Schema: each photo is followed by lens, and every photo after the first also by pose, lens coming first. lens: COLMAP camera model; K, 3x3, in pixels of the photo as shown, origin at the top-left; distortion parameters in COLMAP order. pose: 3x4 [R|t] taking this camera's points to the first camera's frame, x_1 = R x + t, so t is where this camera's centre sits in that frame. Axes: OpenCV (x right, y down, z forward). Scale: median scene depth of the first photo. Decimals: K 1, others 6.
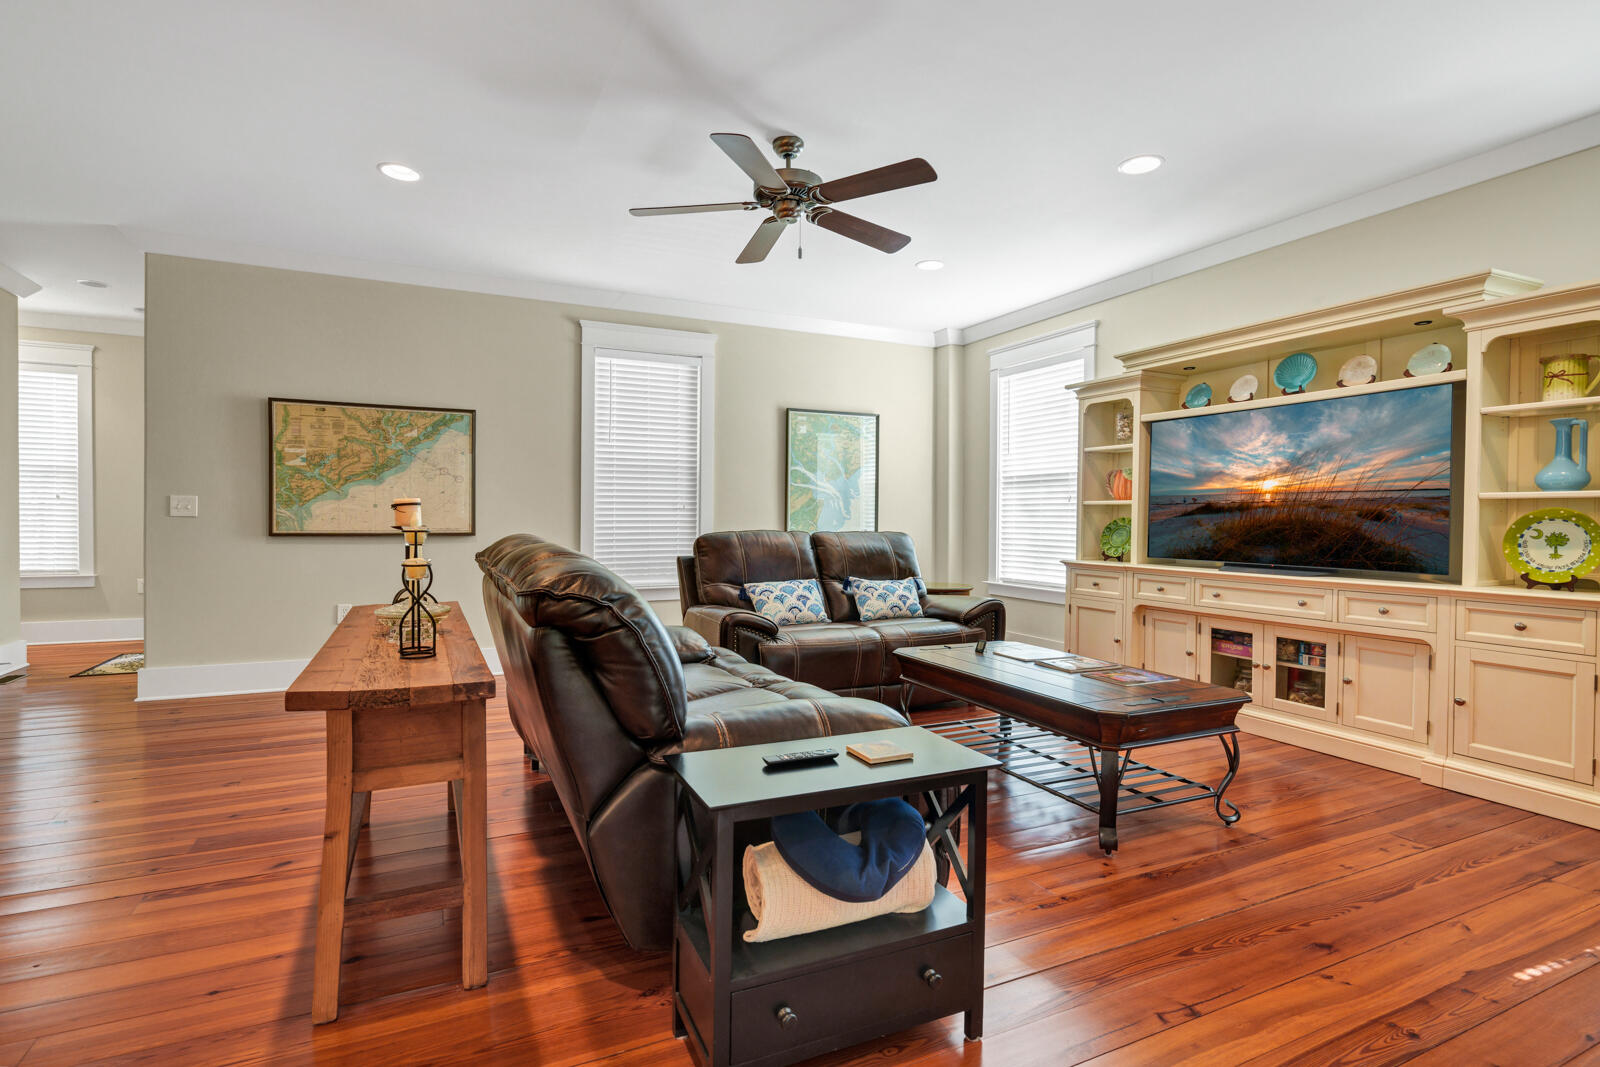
lens RADIAL K [[753.9, 0, 761.1], [0, 753.9, 532.4], [0, 0, 1]] dist [-0.001690, 0.000969]
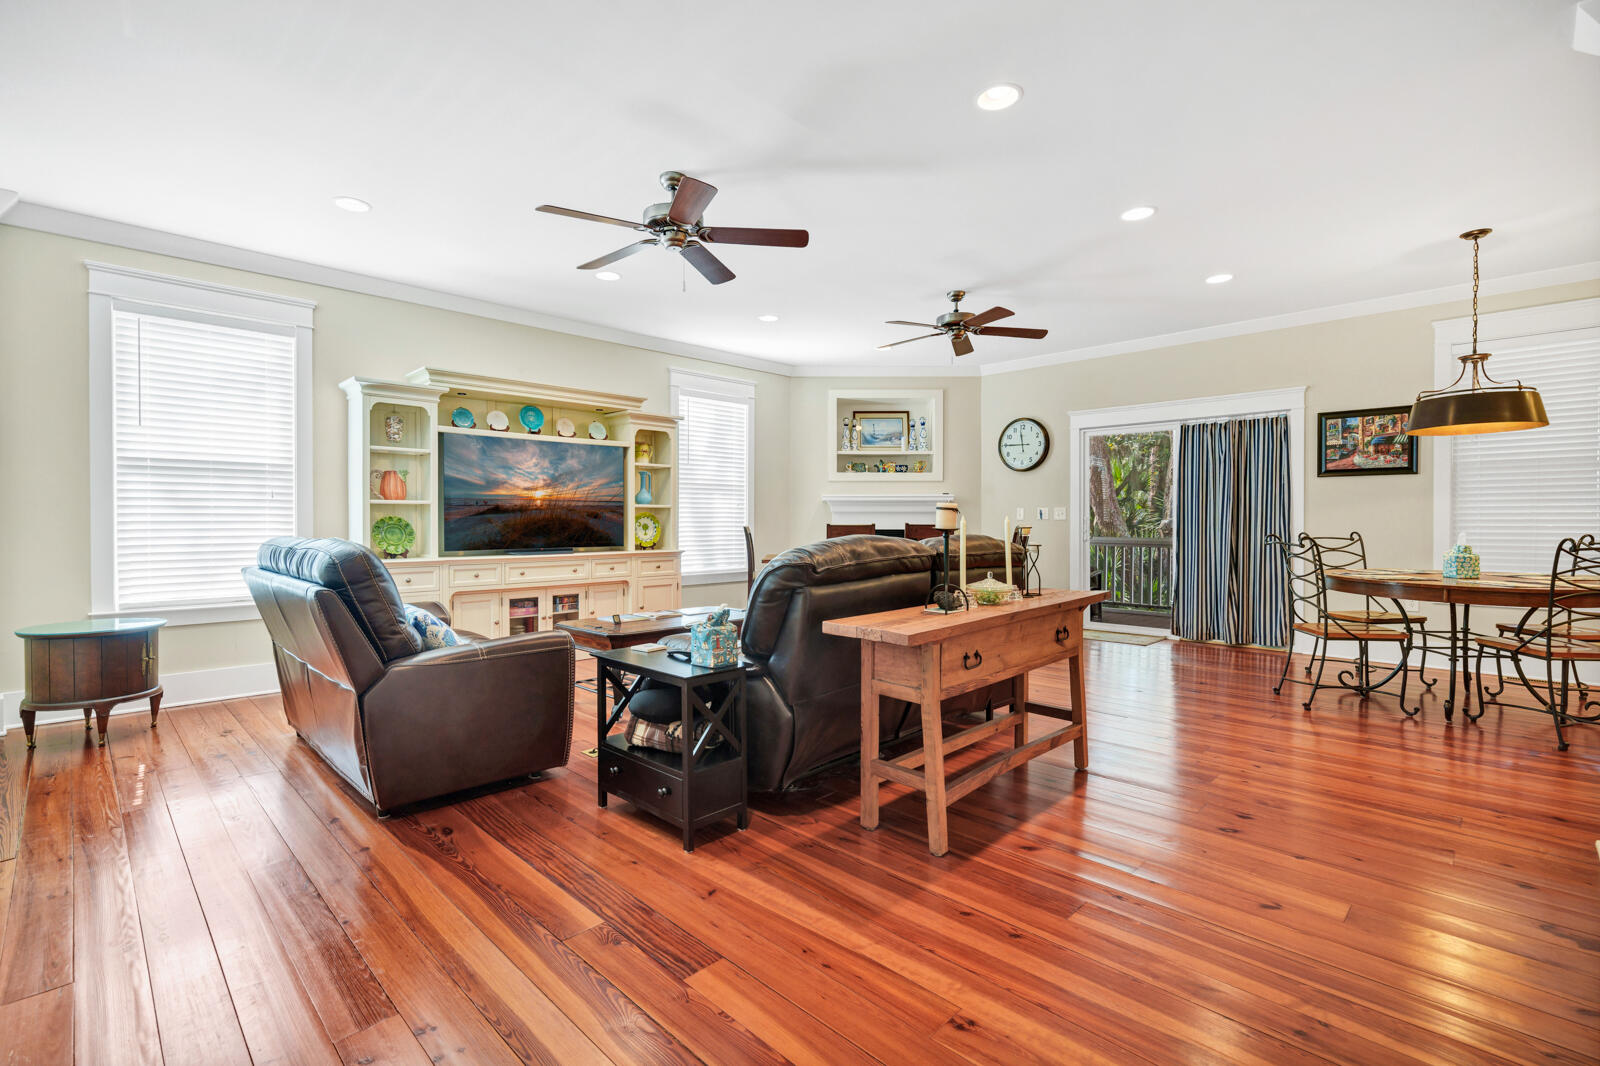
lens RADIAL K [[753.9, 0, 808.2], [0, 753.9, 529.7], [0, 0, 1]] dist [-0.001690, 0.000969]
pose [[-0.391893, -0.016230, 0.919868, -0.873509], [0.016495, 0.999560, 0.024664, -0.021301], [-0.919863, 0.024838, -0.391453, 1.089332]]
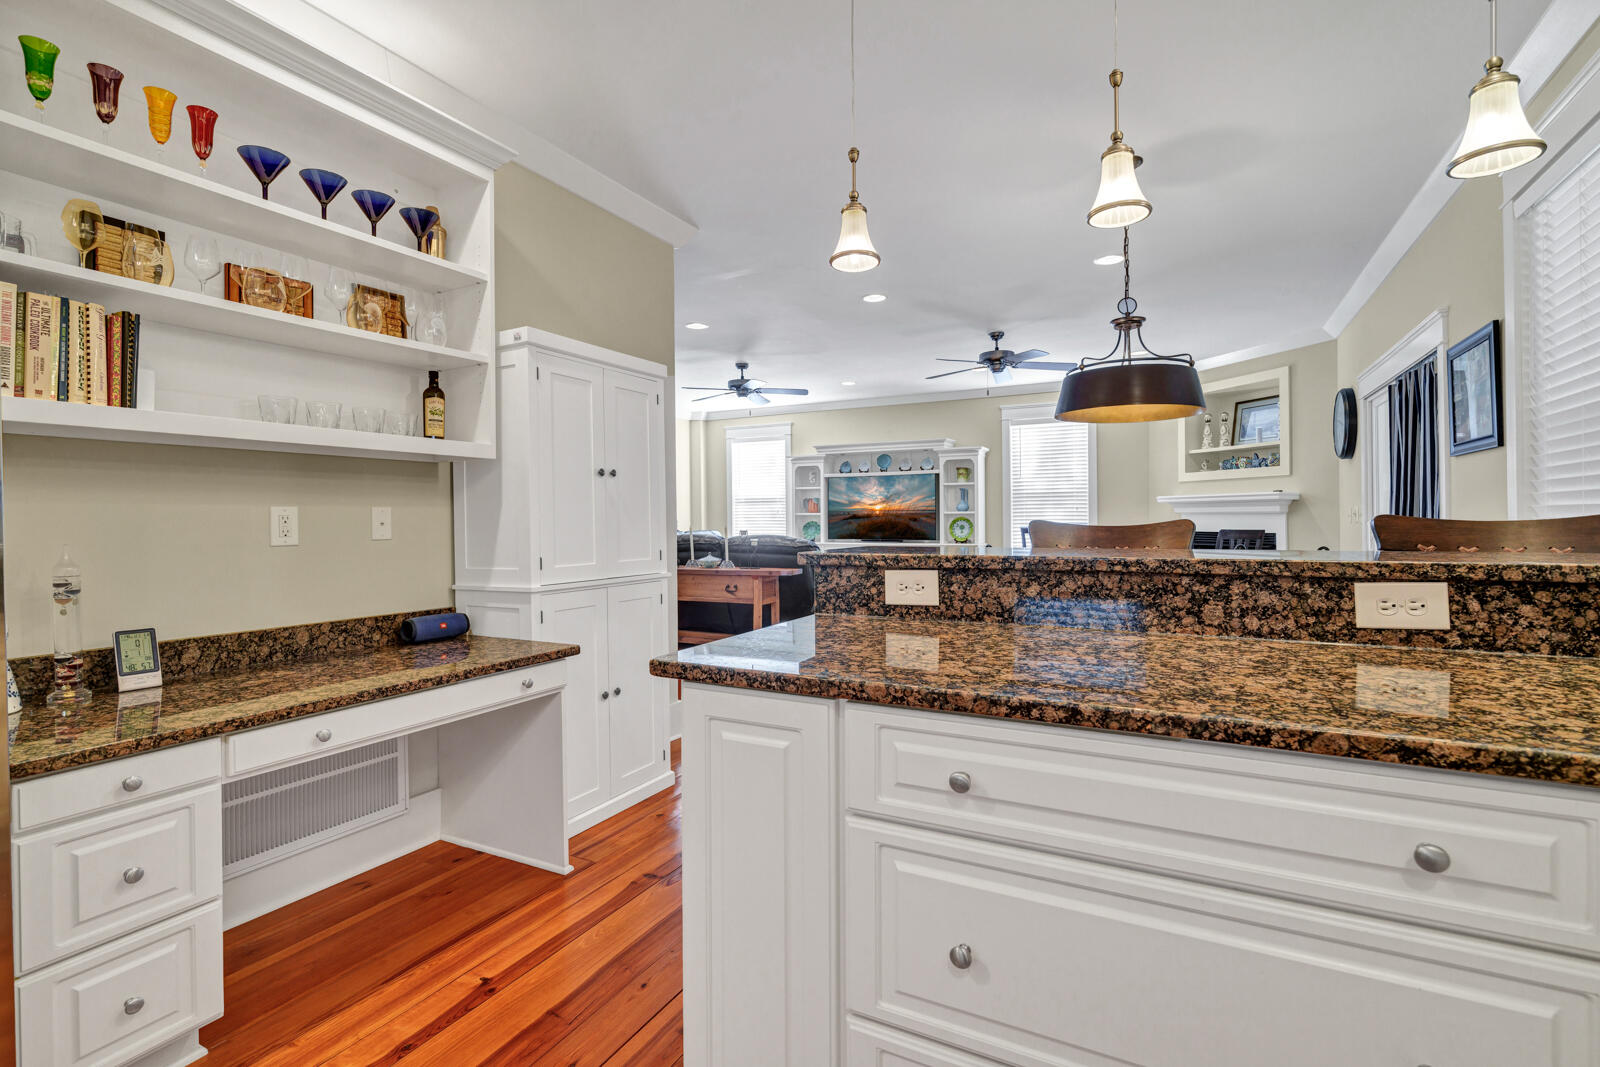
lens RADIAL K [[753.9, 0, 791.4], [0, 753.9, 524.3], [0, 0, 1]] dist [-0.001690, 0.000969]
pose [[0.779926, -0.014263, 0.625709, -1.089477], [0.022394, 0.999736, -0.005126, -0.001452], [-0.625471, 0.018010, 0.780040, -0.745949]]
